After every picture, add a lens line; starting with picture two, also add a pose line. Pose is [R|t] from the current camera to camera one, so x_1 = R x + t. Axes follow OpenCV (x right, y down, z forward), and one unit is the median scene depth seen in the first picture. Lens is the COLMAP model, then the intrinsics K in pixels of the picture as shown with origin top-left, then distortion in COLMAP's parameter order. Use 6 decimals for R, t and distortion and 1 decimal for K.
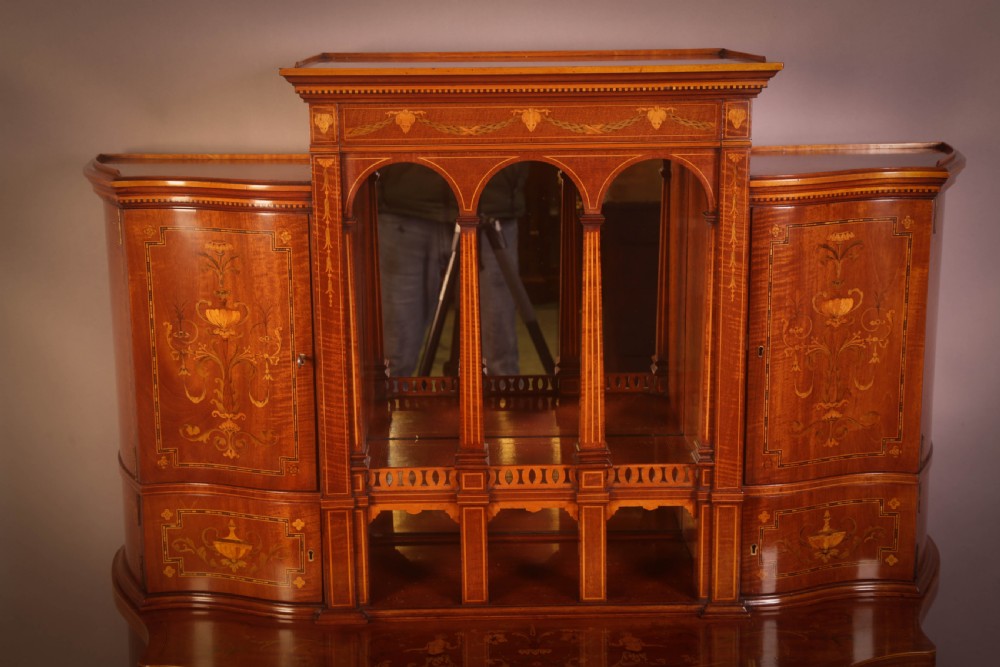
lens RADIAL K [[1462.8, 0, 498.3], [0, 1462.8, 333.0], [0, 0, 1]] dist [0.155554, 0.000000]
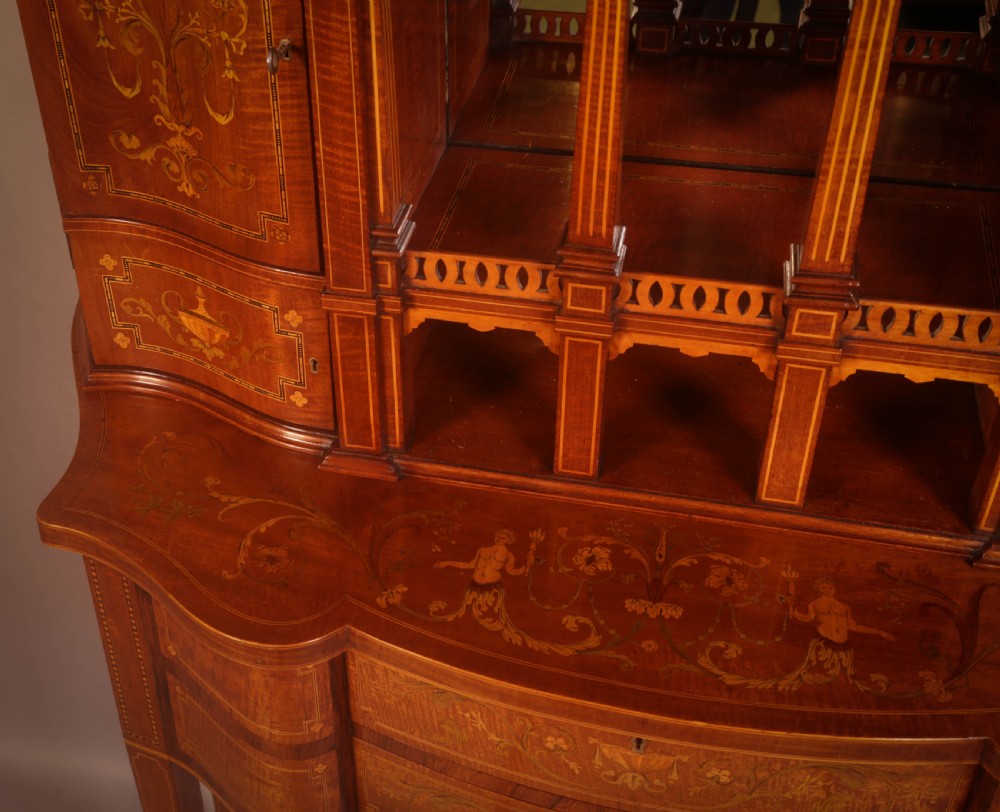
lens RADIAL K [[1310.3, 0, 387.0], [0, 1310.3, 408.7], [0, 0, 1]] dist [0.032331, 0.000000]
pose [[0.962344, 0.149455, -0.227061, 0.028528], [-0.034909, 0.896326, 0.442020, -0.075944], [0.269583, -0.417449, 0.867791, 0.536804]]
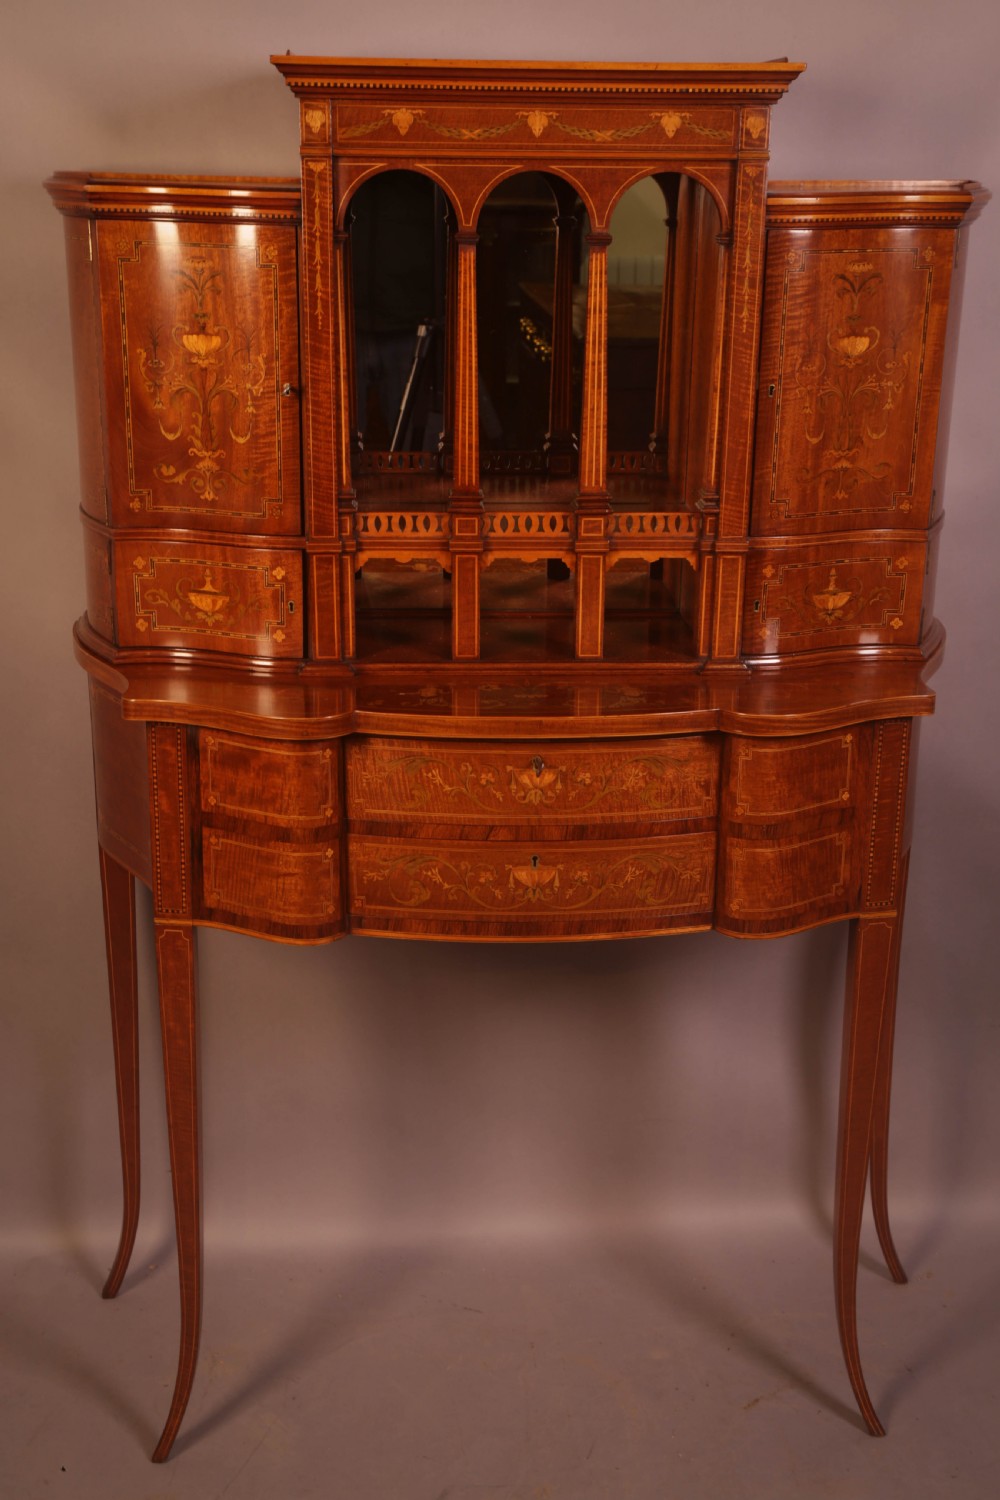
lens RADIAL K [[1838.9, 0, 494.2], [0, 1838.9, 752.2], [0, 0, 1]] dist [0.092688, 0.000000]
pose [[0.999090, 0.009951, 0.041469, -0.047417], [-0.013581, 0.996010, 0.088204, 0.141224], [-0.040426, -0.088687, 0.995239, -0.201300]]
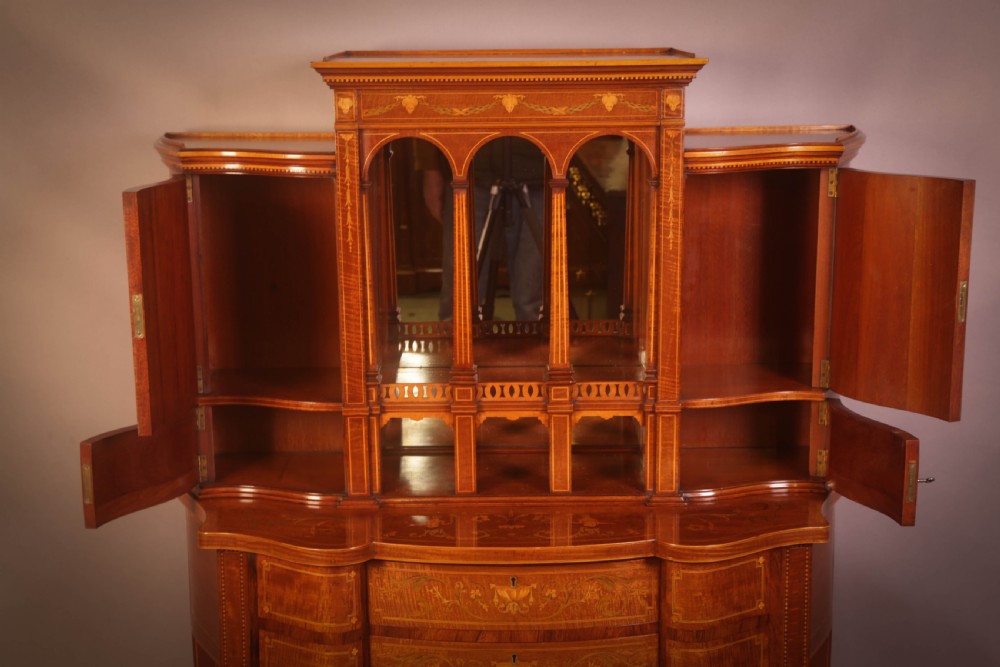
lens RADIAL K [[1462.8, 0, 497.5], [0, 1462.8, 331.4], [0, 0, 1]] dist [0.155554, 0.000000]
pose [[0.999767, 0.005167, -0.020935, 0.037049], [-0.005262, 0.999976, -0.004460, 0.053051], [0.020911, 0.004569, 0.999771, -0.244415]]
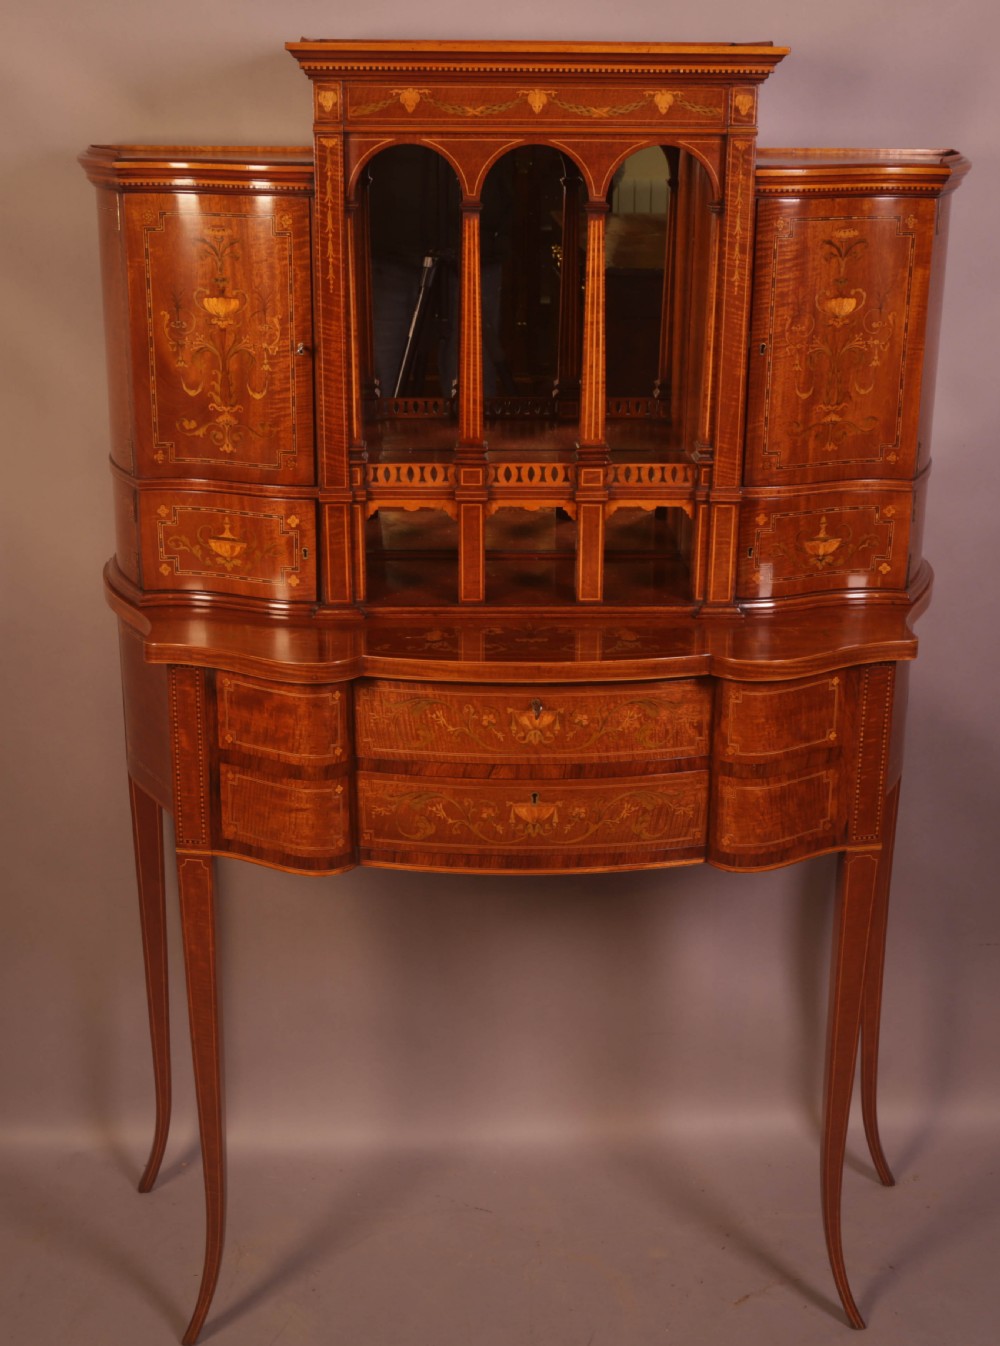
lens RADIAL K [[1783.7, 0, 495.1], [0, 1783.7, 671.9], [0, 0, 1]] dist [-0.033531, 0.000000]
pose [[0.999779, 0.012873, 0.016598, -0.019667], [-0.014511, 0.994612, 0.102648, 0.108083], [-0.015187, -0.102866, 0.994579, -0.216772]]
